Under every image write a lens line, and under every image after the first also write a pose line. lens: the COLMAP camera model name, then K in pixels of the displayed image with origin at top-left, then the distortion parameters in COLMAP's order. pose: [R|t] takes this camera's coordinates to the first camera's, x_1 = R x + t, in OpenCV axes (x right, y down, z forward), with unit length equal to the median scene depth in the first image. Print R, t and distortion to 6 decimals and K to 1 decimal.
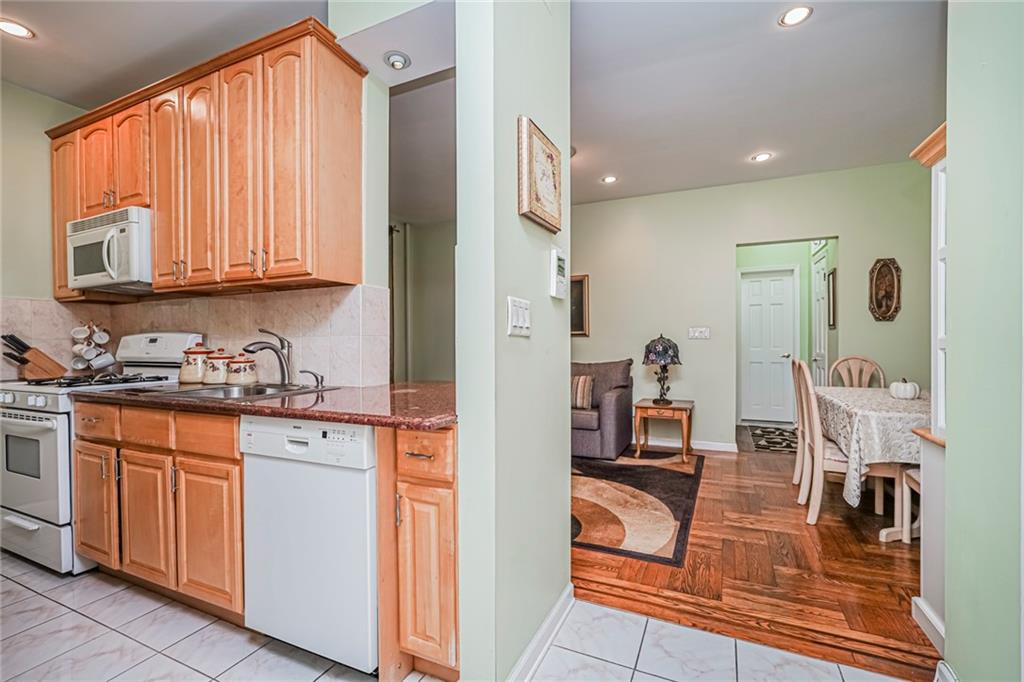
lens RADIAL K [[450.0, 0, 510.4], [0, 450.0, 343.6], [0, 0, 1]] dist [-0.015285, 0.008019]
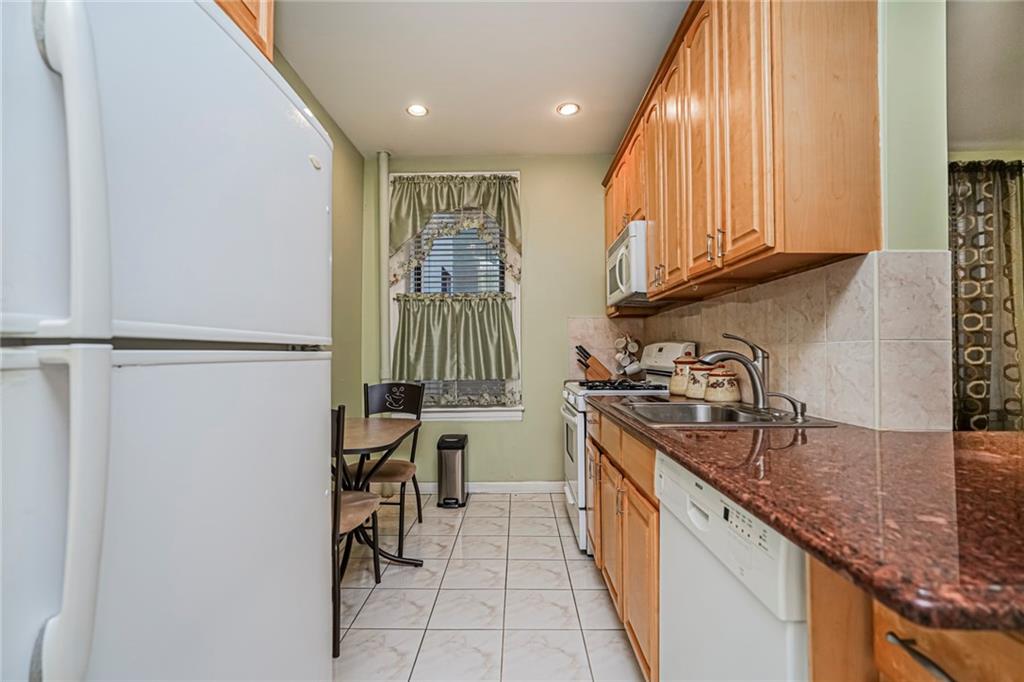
lens RADIAL K [[450.0, 0, 513.0], [0, 450.0, 344.2], [0, 0, 1]] dist [-0.015285, 0.008019]
pose [[0.415845, -0.013549, -0.909334, -0.005405], [-0.004906, 0.999841, -0.017141, -0.000041], [0.909422, 0.011589, 0.415713, 0.286172]]
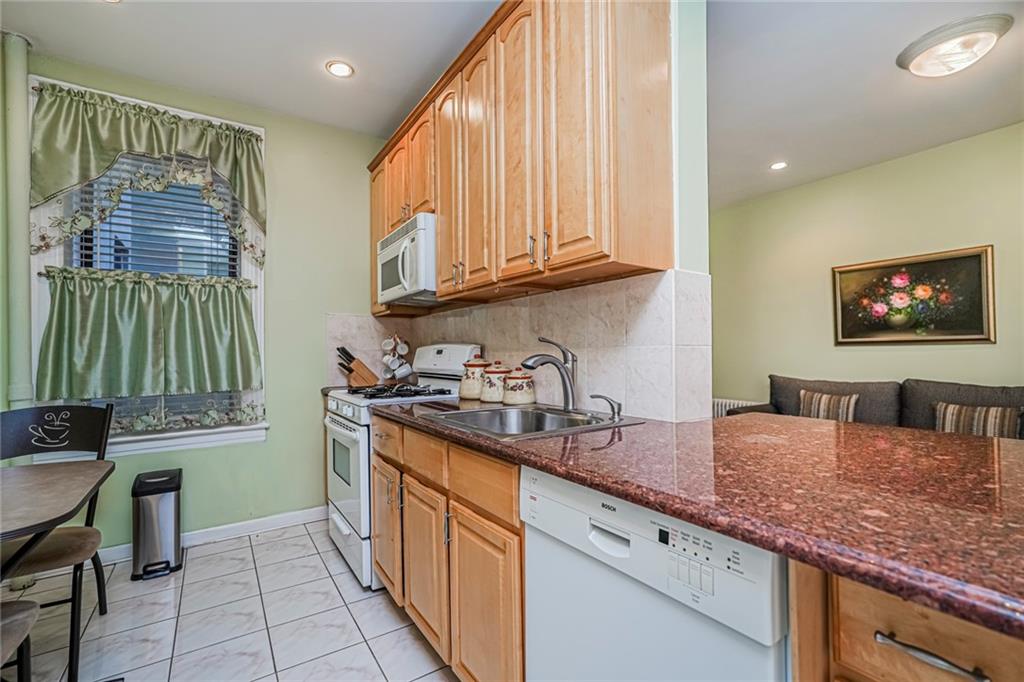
lens RADIAL K [[450.0, 0, 513.6], [0, 450.0, 344.6], [0, 0, 1]] dist [-0.015285, 0.008019]
pose [[0.856941, -0.009345, -0.515330, -0.162049], [0.000544, 0.999851, -0.017226, -0.006150], [0.515414, 0.014482, 0.856819, 0.254993]]
